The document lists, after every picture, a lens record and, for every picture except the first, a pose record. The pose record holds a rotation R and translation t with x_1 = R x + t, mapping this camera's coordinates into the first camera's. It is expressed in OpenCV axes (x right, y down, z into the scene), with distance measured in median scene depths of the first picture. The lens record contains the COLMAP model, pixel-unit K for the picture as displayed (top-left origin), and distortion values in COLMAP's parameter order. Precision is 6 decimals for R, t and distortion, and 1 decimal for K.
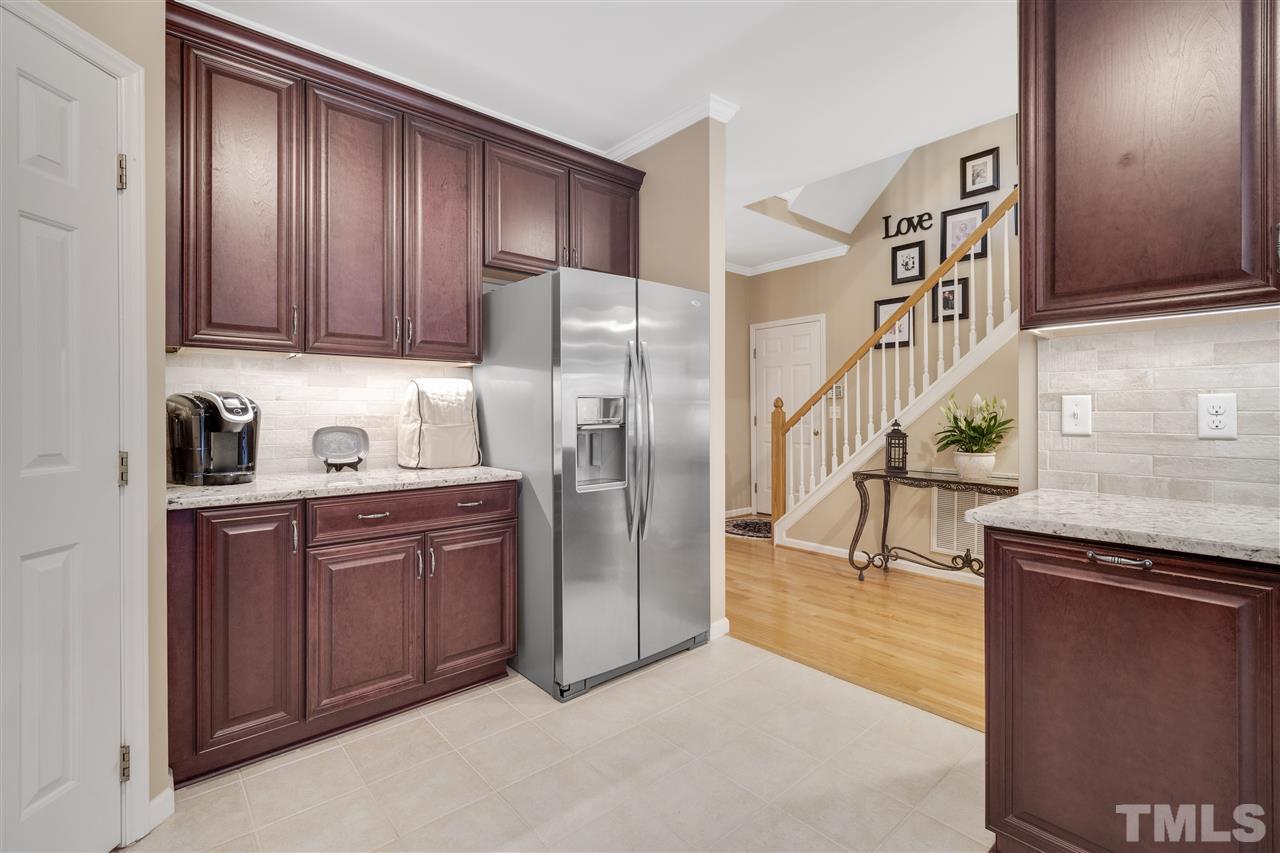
lens RADIAL K [[574.8, 0, 626.4], [0, 574.8, 413.6], [0, 0, 1]] dist [-0.001719, -0.002806]
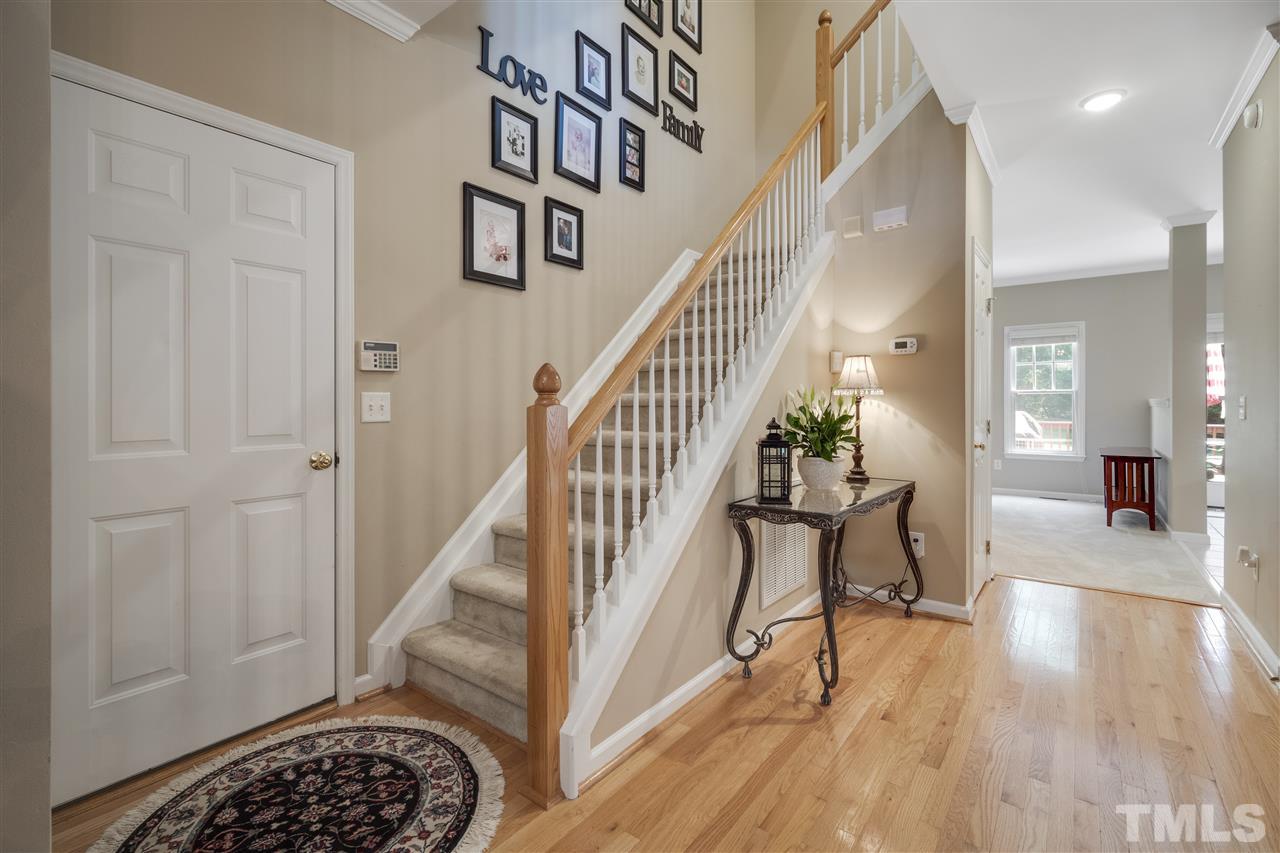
lens RADIAL K [[574.8, 0, 638.6], [0, 574.8, 404.4], [0, 0, 1]] dist [-0.001719, -0.002806]
pose [[-0.195999, 0.006480, 0.980583, -0.083746], [0.005078, 0.999971, -0.005593, -0.001424], [-0.980591, 0.003883, -0.196026, 1.005503]]
